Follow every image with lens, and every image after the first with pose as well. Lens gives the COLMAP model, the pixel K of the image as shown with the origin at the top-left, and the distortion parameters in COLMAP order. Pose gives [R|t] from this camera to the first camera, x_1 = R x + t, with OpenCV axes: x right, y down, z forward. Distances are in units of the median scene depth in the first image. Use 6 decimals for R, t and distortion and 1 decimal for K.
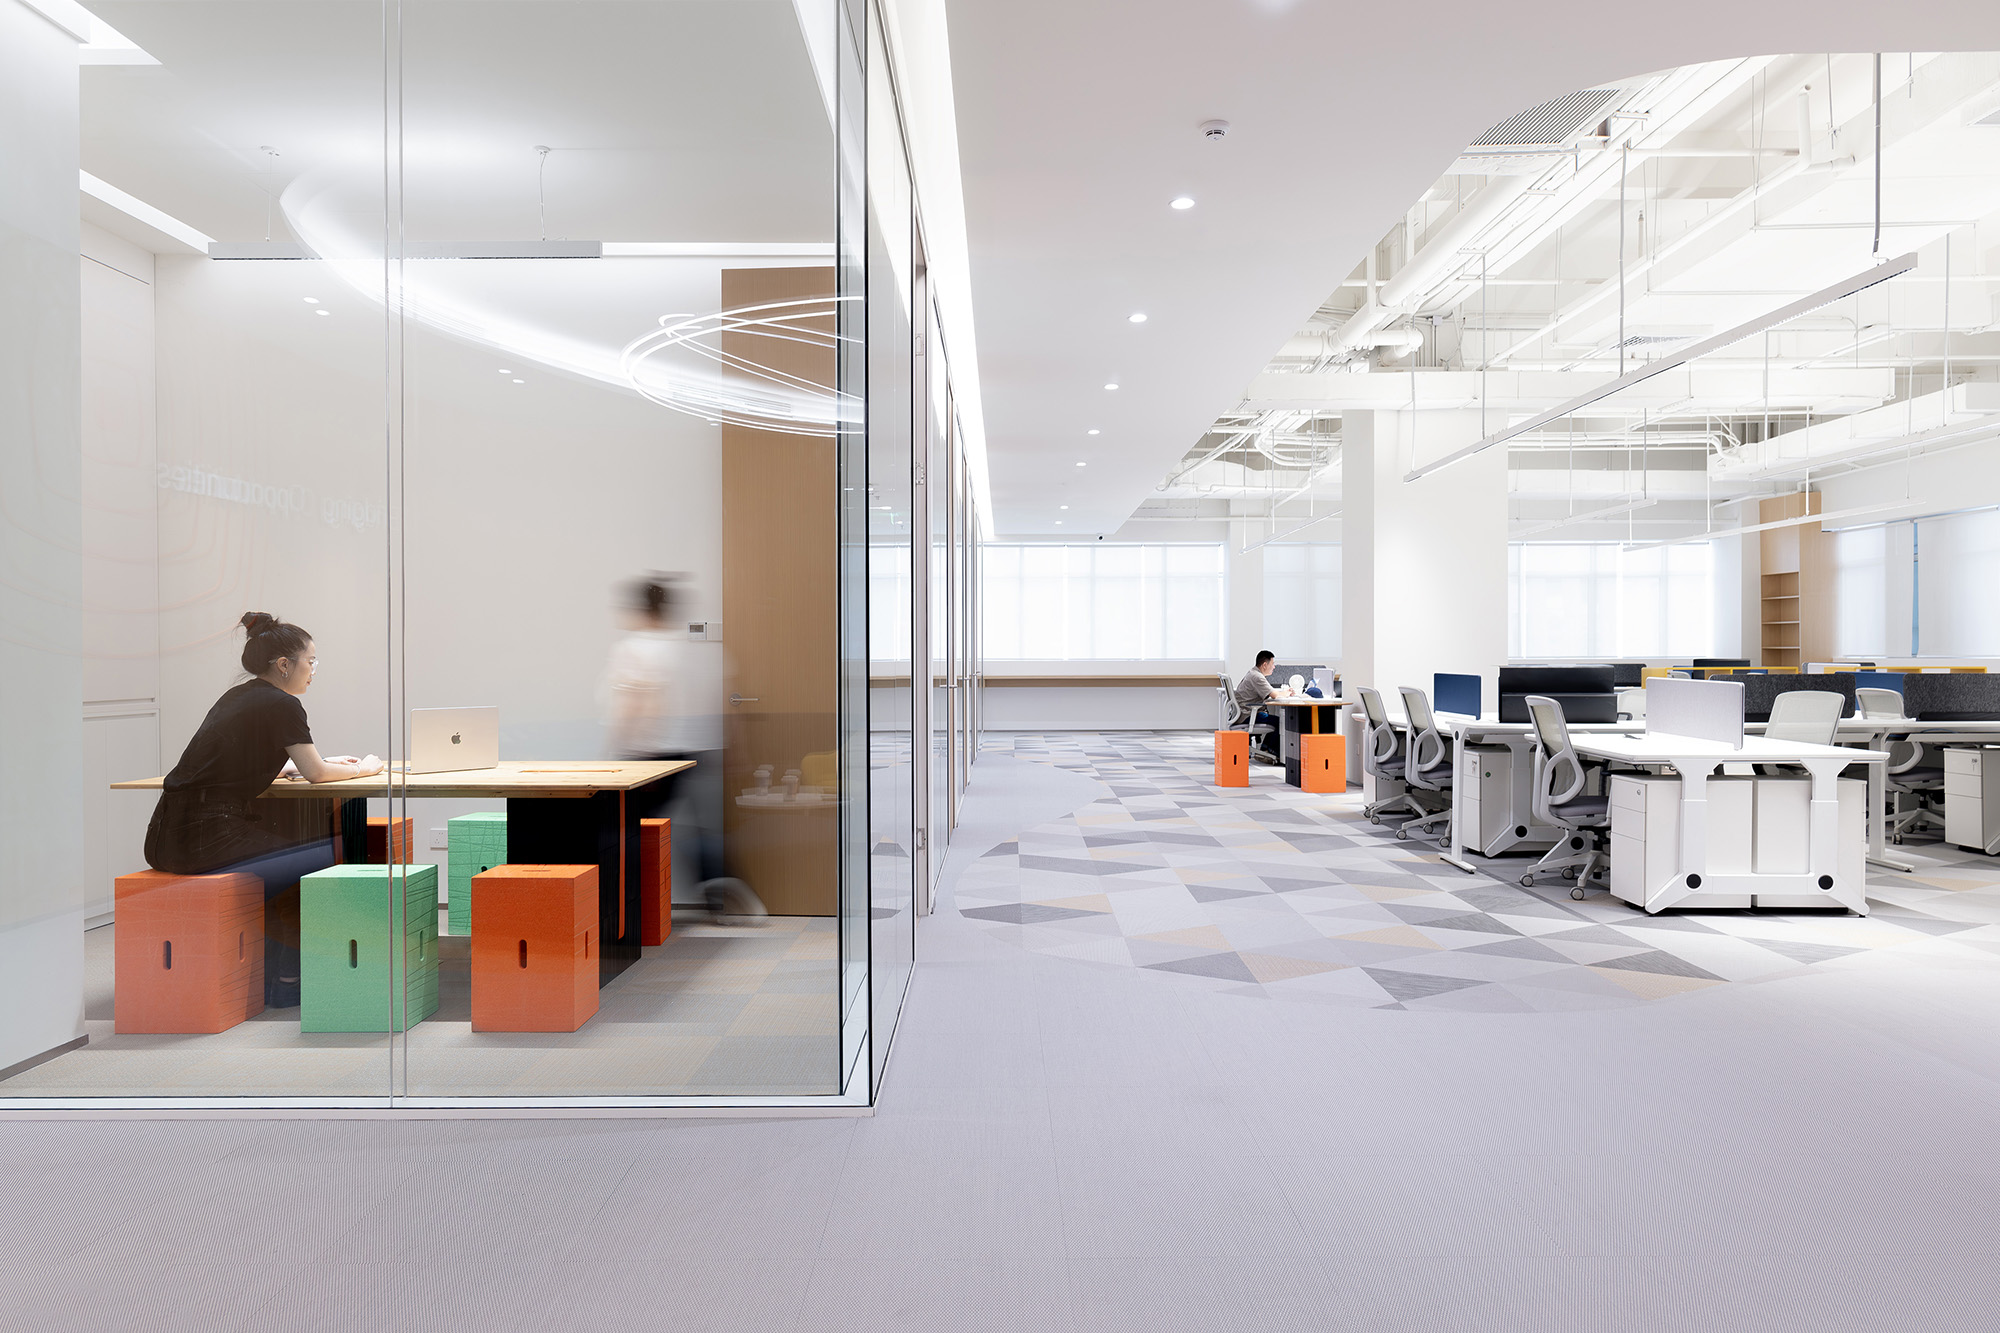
lens RADIAL K [[1266.8, 0, 1002.5], [0, 1266.8, 668.8], [0, 0, 1]] dist [-0.000485, -0.002376]
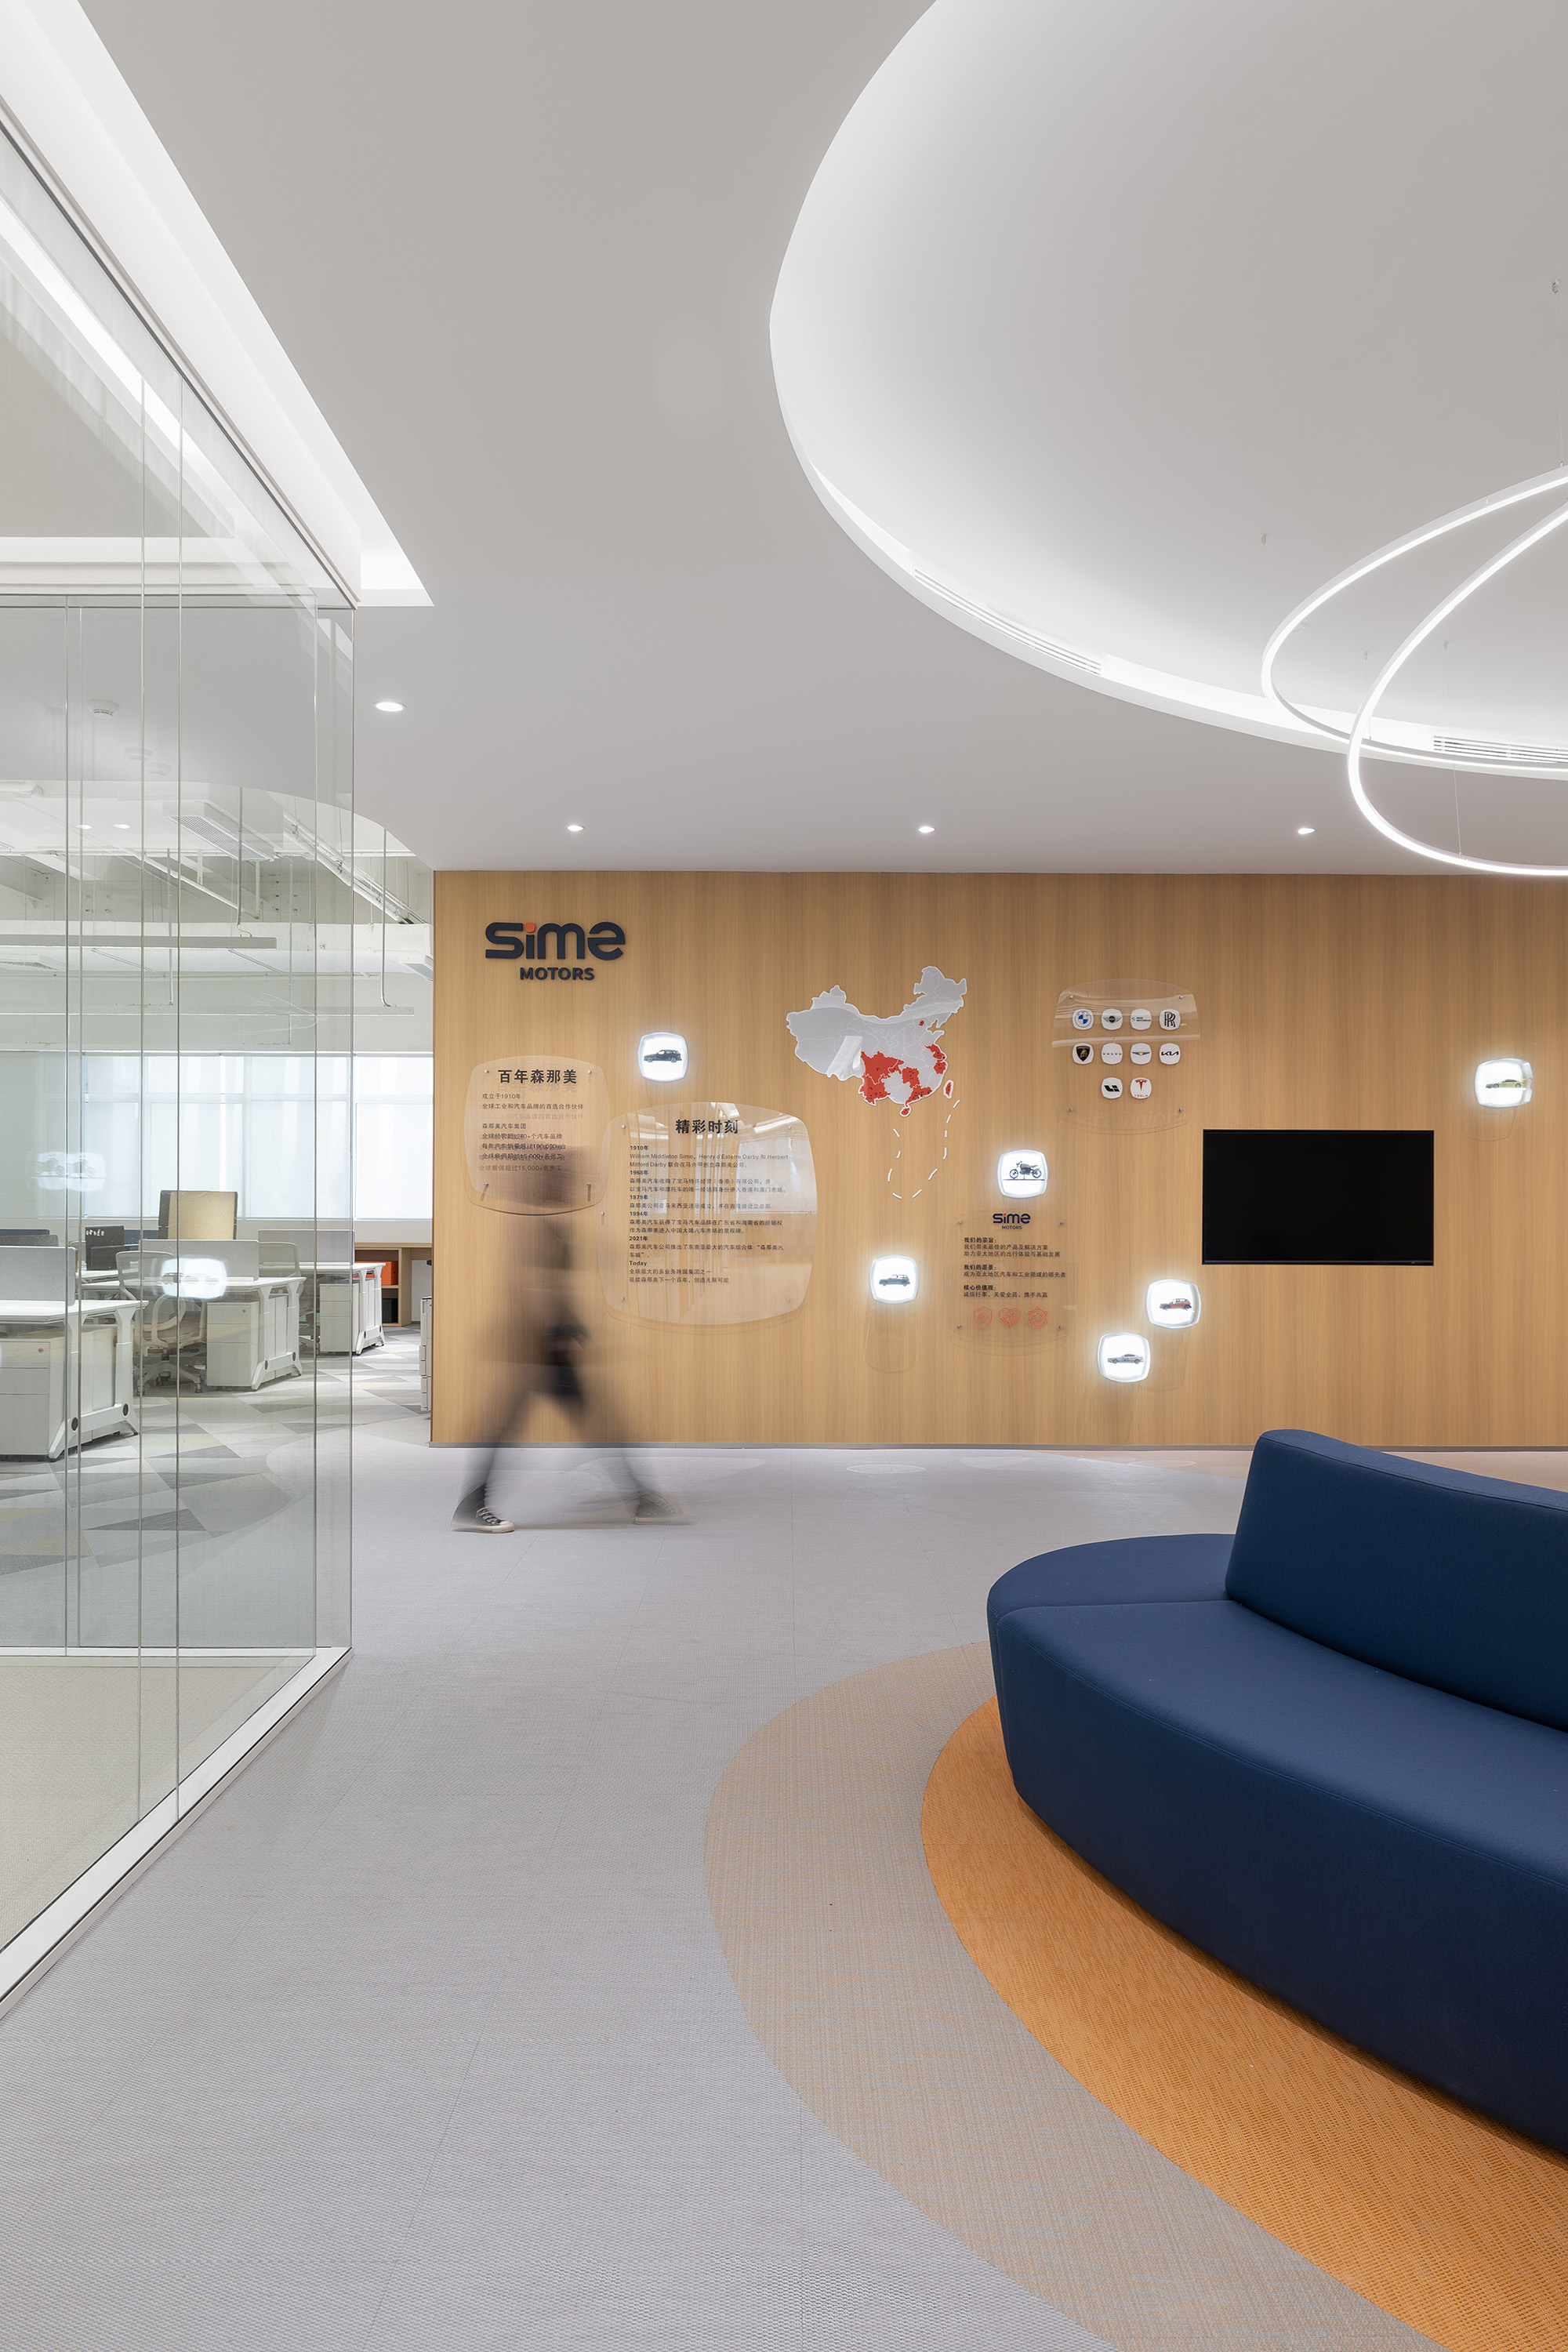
lens RADIAL K [[1532.9, 0, 788.1], [0, 1532.9, 1174.2], [0, 0, 1]] dist [0.009638, 0.001209]
pose [[-0.001840, 0.024596, 0.999696, -0.648114], [0.003418, 0.999692, -0.024590, -0.014423], [-0.999992, 0.003372, -0.001923, 0.287723]]
